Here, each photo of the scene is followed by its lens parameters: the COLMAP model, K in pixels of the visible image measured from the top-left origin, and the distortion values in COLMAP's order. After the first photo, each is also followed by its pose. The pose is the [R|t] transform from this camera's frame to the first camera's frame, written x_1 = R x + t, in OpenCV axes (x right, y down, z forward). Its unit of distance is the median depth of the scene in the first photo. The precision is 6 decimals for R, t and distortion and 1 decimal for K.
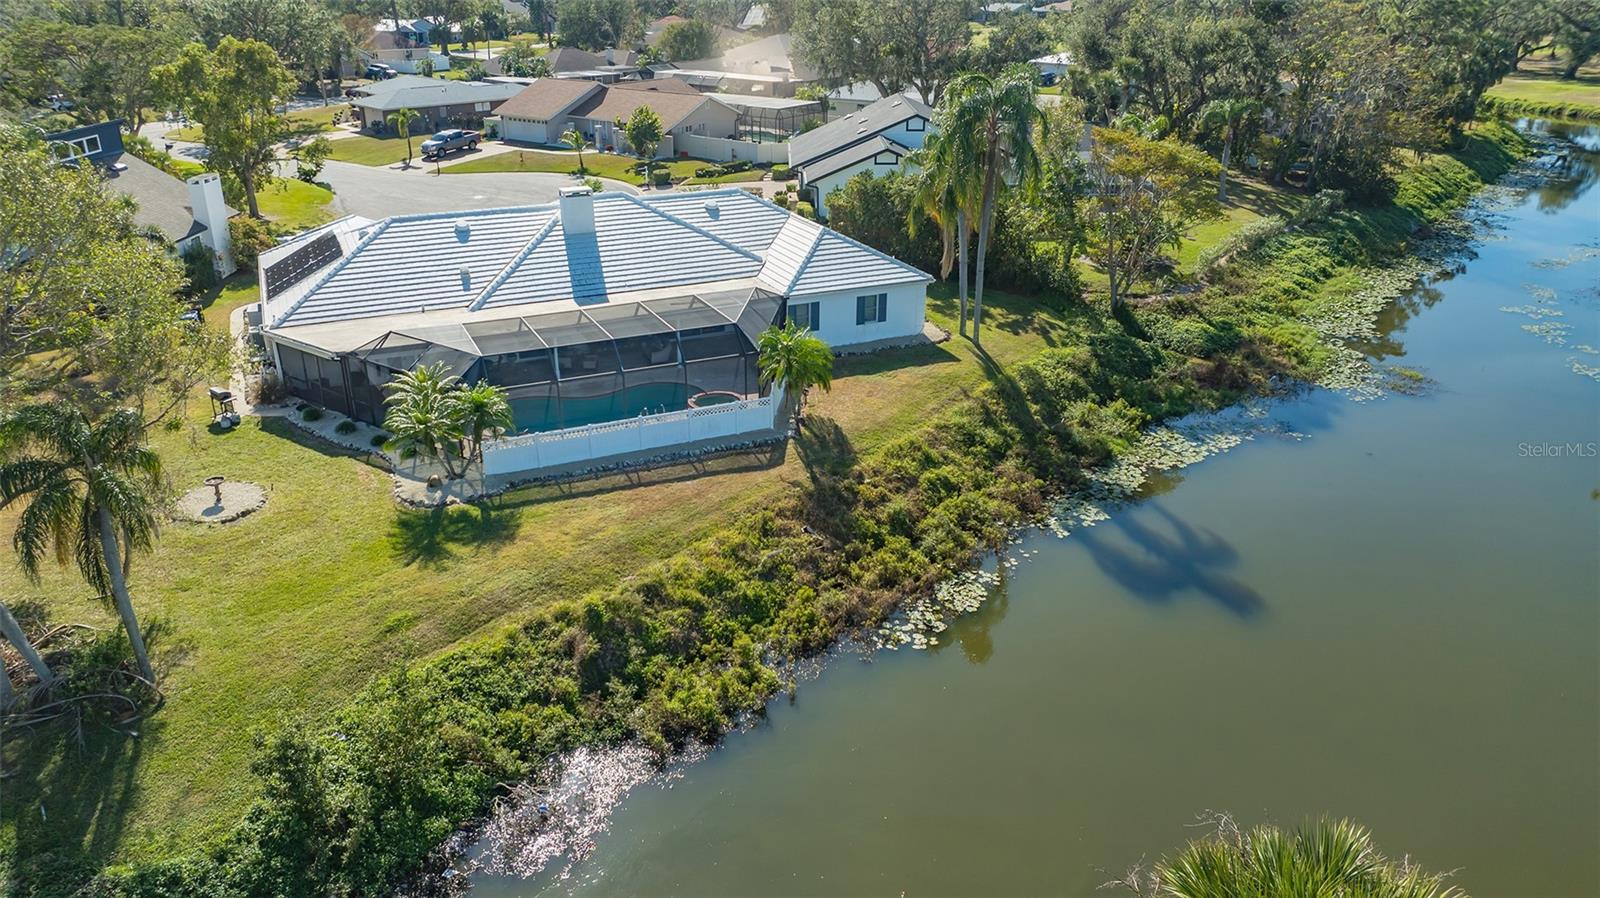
lens RADIAL K [[1123.0, 0, 800.0], [0, 1123.0, 449.0], [0, 0, 1]] dist [-0.016400, -0.002546]
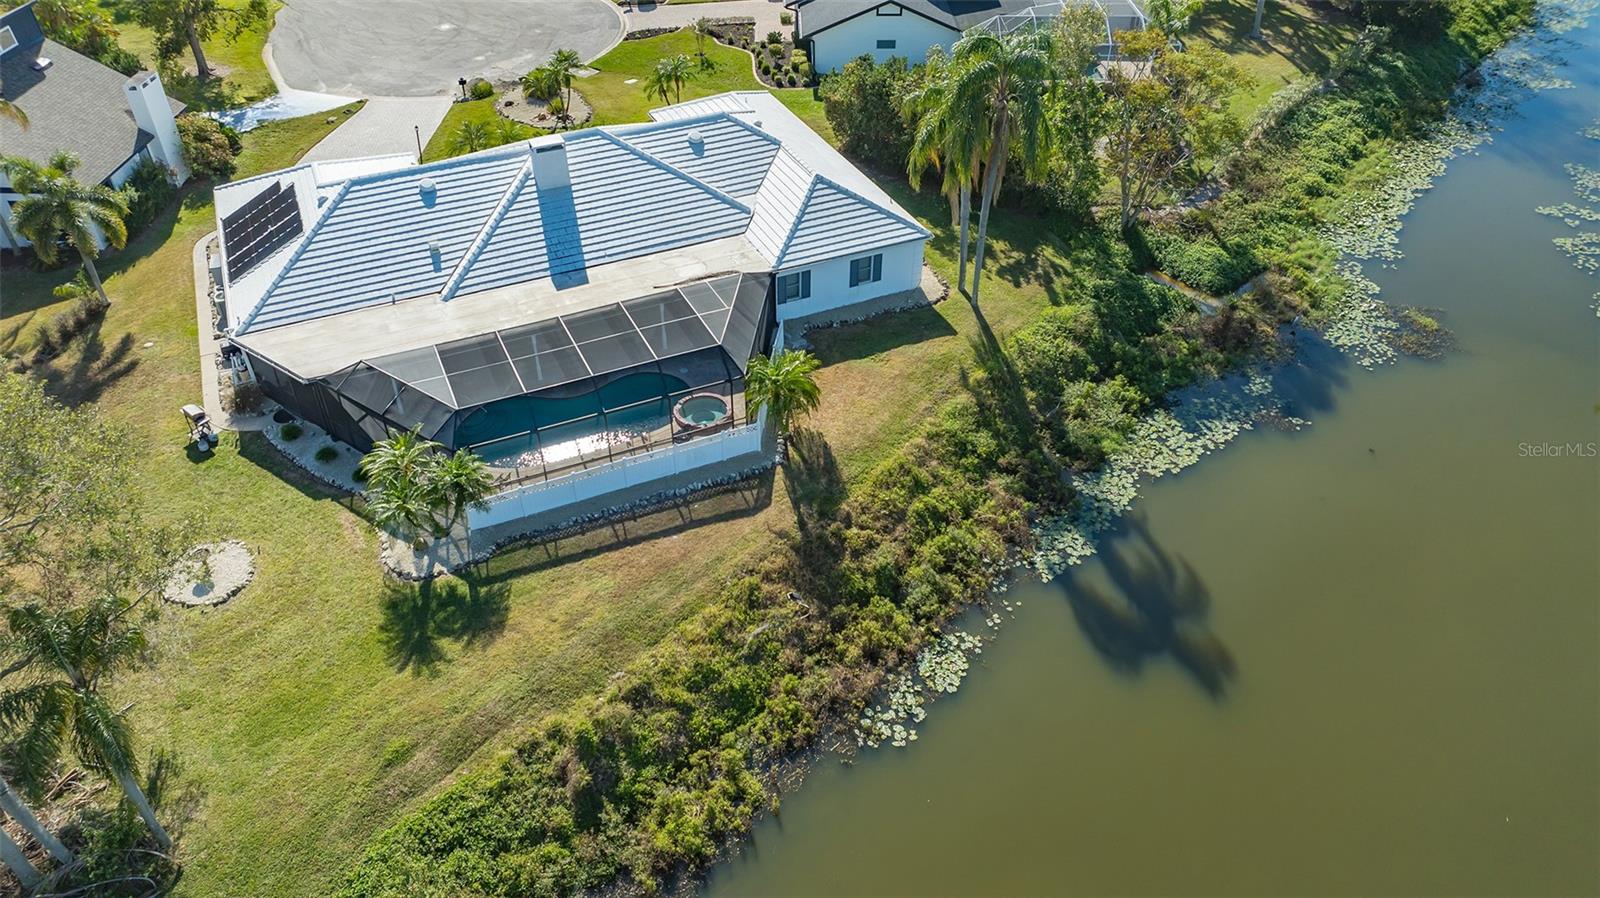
lens RADIAL K [[1123.0, 0, 800.0], [0, 1123.0, 449.0], [0, 0, 1]] dist [-0.016400, -0.002546]
pose [[0.999996, 0.001733, -0.002110, 0.012324], [-0.001104, 0.963358, 0.268217, -0.278196], [0.002498, -0.268214, 0.963356, 0.053404]]
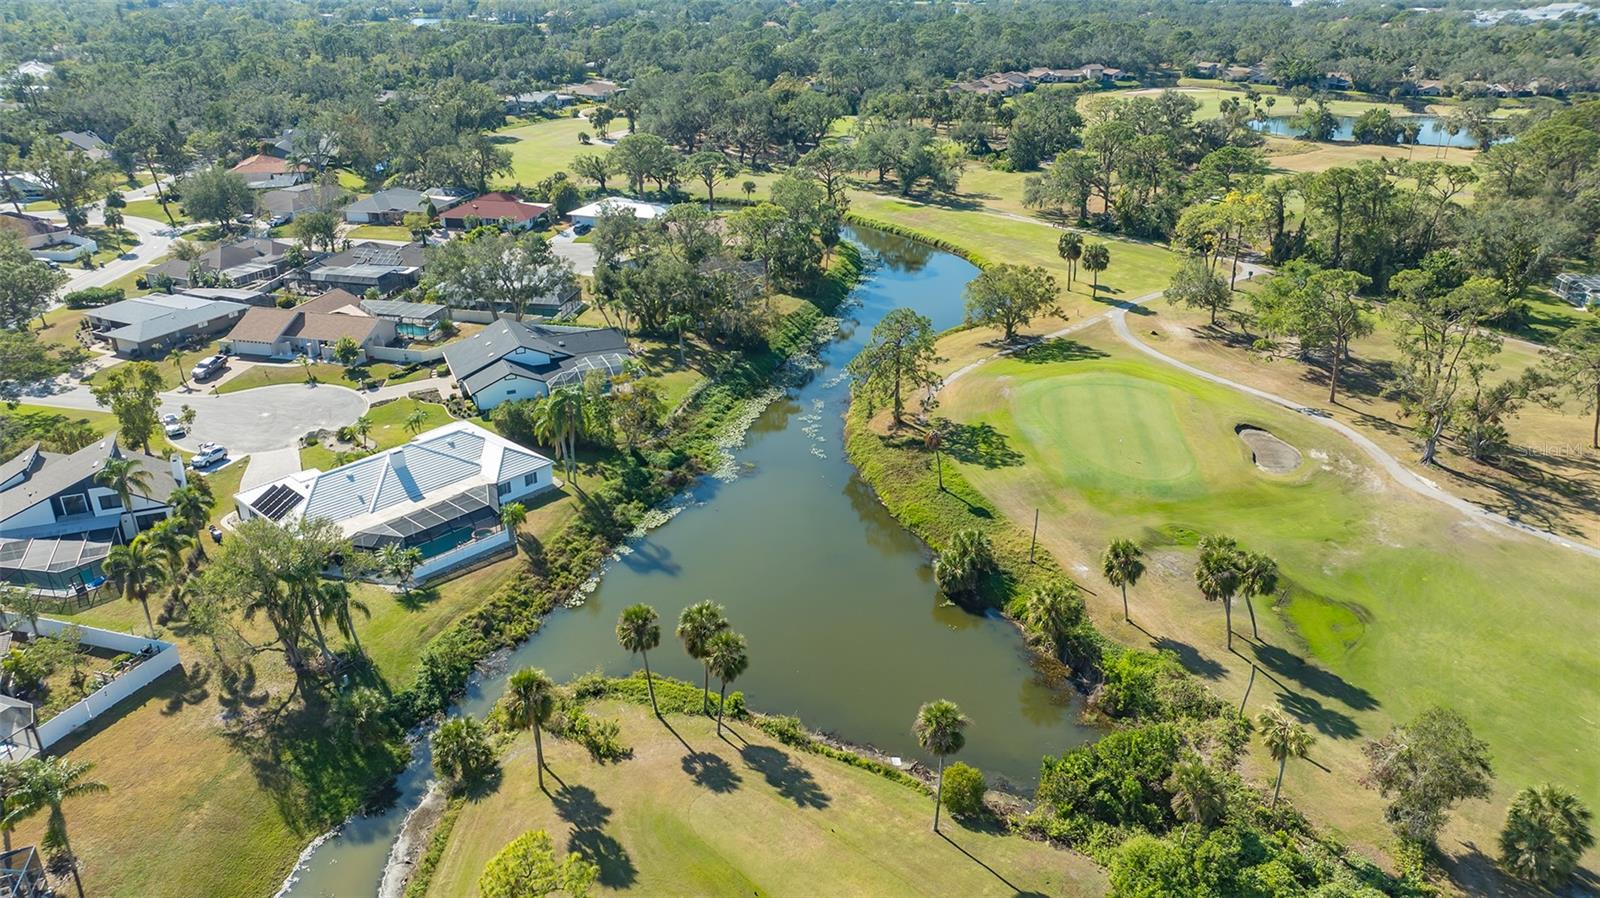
lens RADIAL K [[1123.0, 0, 800.0], [0, 1123.0, 449.0], [0, 0, 1]] dist [-0.016400, -0.002546]
pose [[0.922824, -0.156399, 0.352044, -0.289862], [0.153401, 0.987486, 0.036585, -0.224463], [-0.353360, 0.020242, 0.935268, -1.760130]]
